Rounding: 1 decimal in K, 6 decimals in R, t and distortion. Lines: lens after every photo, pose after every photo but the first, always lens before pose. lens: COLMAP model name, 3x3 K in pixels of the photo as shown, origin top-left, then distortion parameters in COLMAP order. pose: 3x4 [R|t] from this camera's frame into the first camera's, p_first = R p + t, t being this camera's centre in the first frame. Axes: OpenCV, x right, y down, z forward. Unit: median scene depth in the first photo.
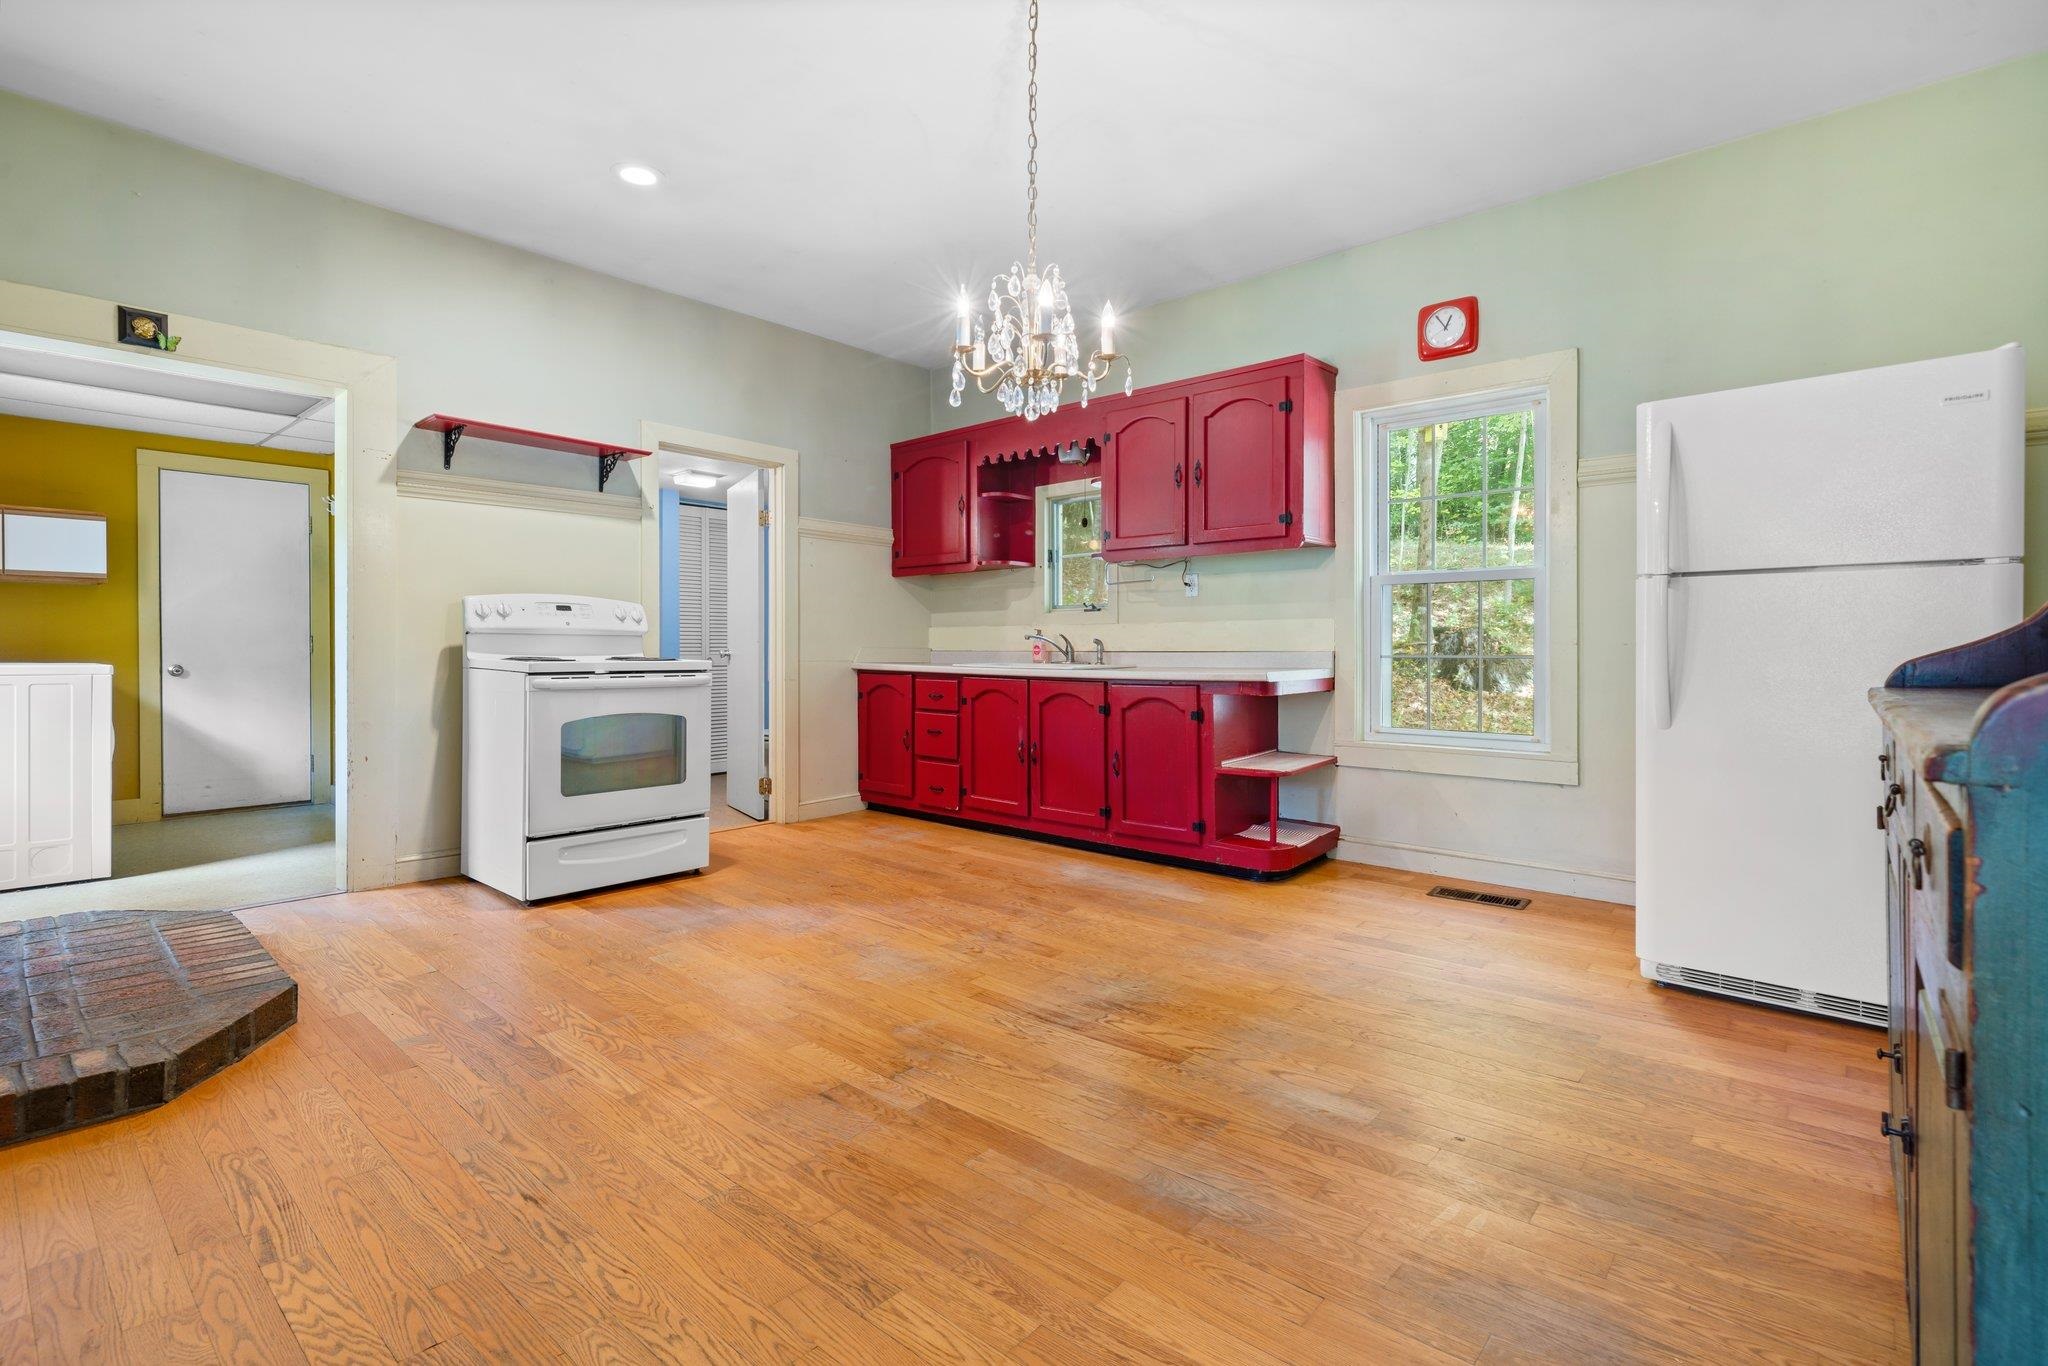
lens RADIAL K [[965.9, 0, 1039.9], [0, 965.9, 646.6], [0, 0, 1]] dist [0.002314, 0.000770]
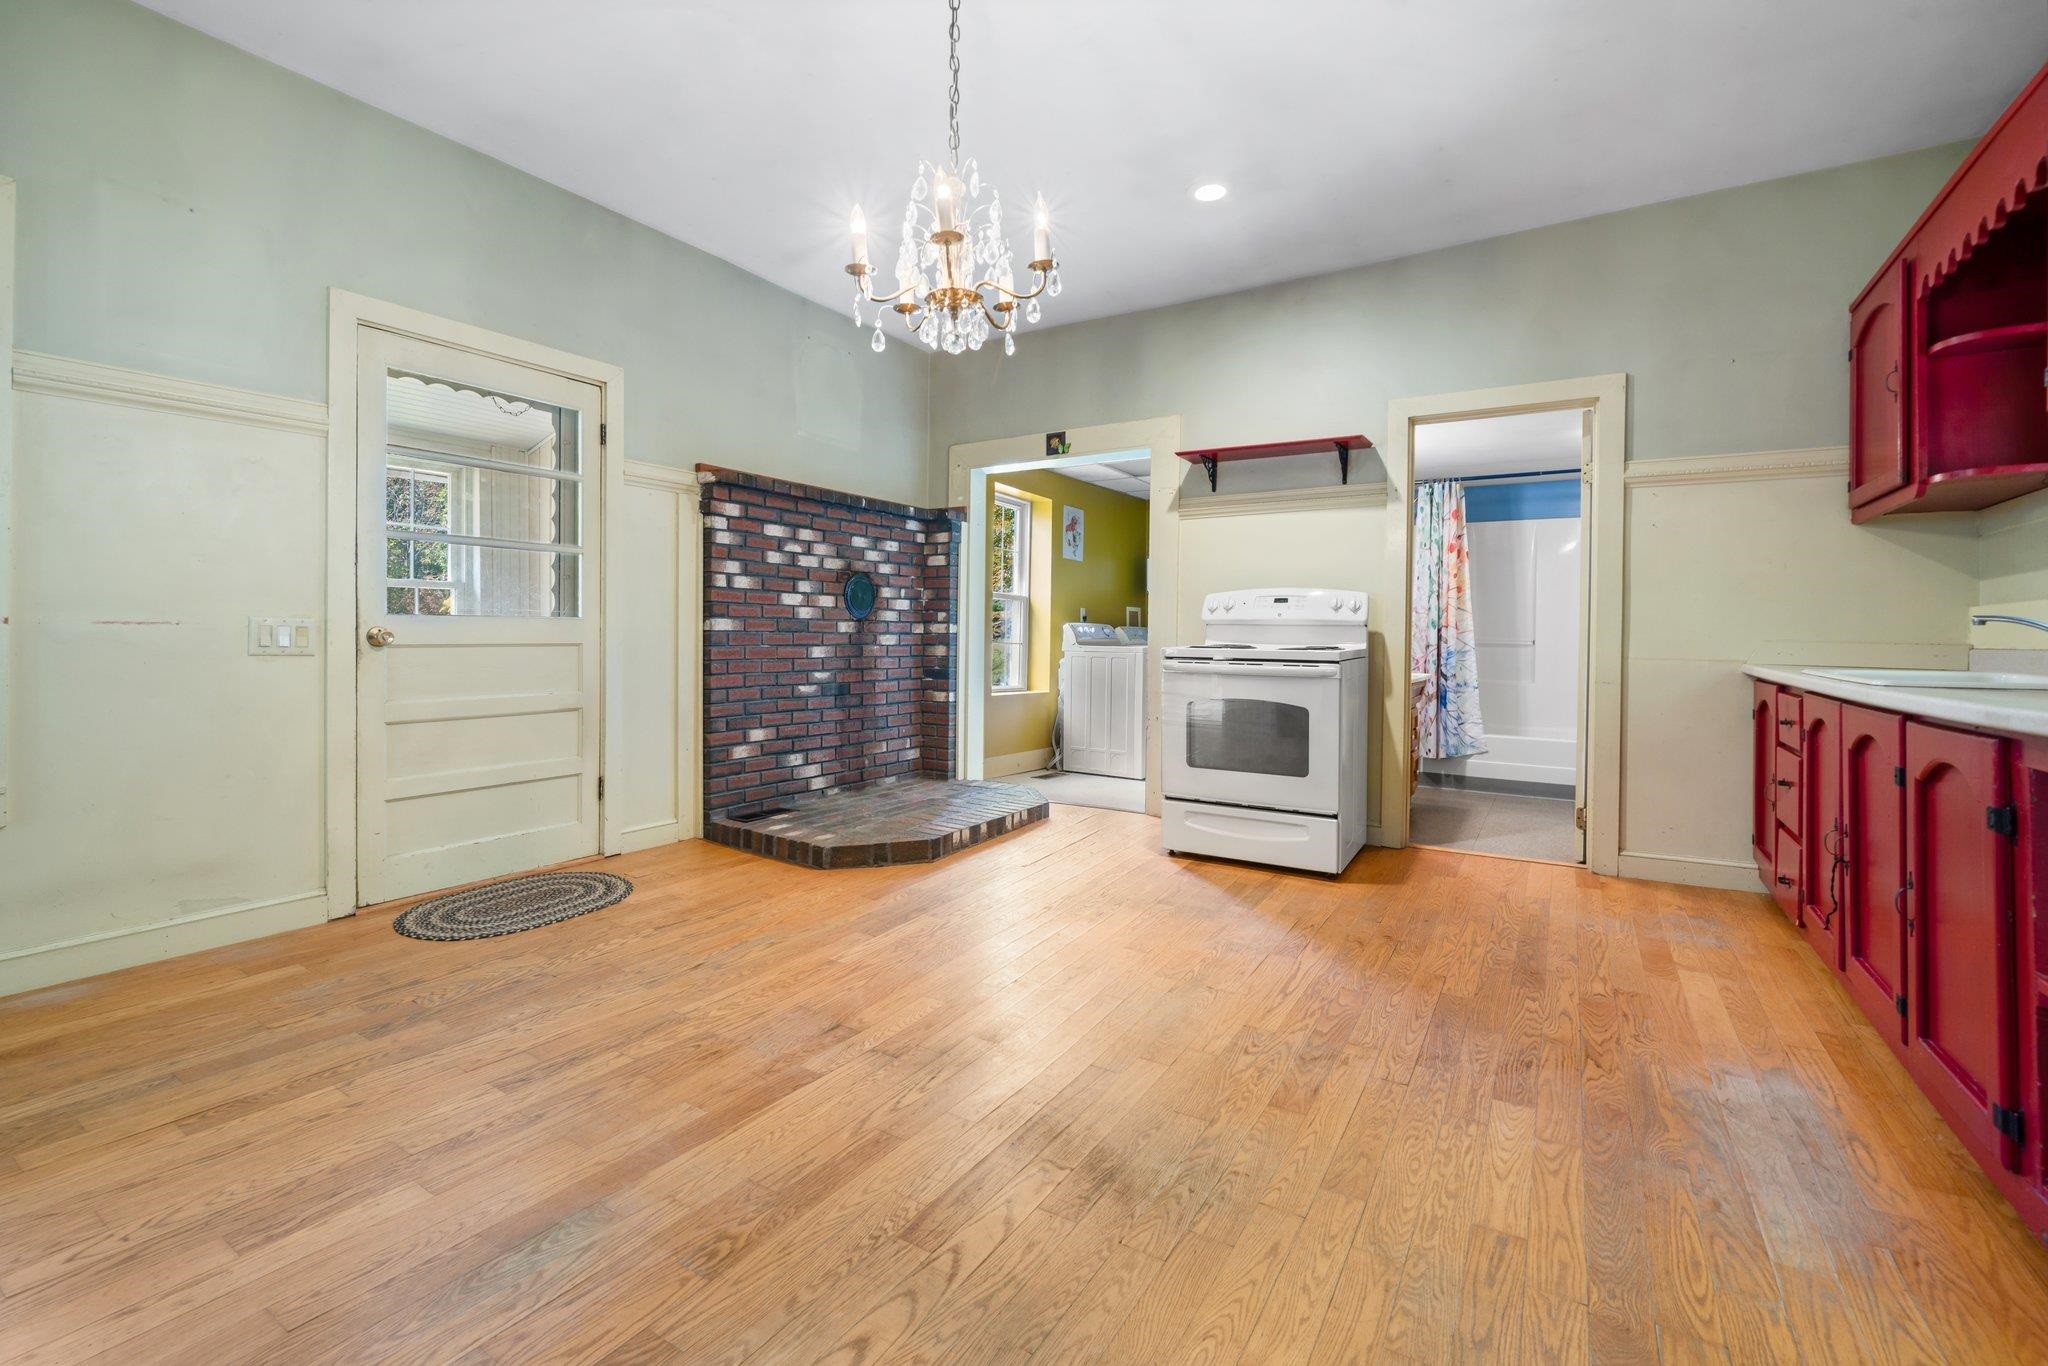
lens RADIAL K [[885.4, 0, 1021.9], [0, 885.4, 636.4], [0, 0, 1]] dist [-0.000084, -0.000082]
pose [[0.137484, -0.000616, -0.990504, 0.581031], [-0.008545, 0.999962, -0.001808, 0.006005], [0.990467, 0.008713, 0.137474, 0.747176]]
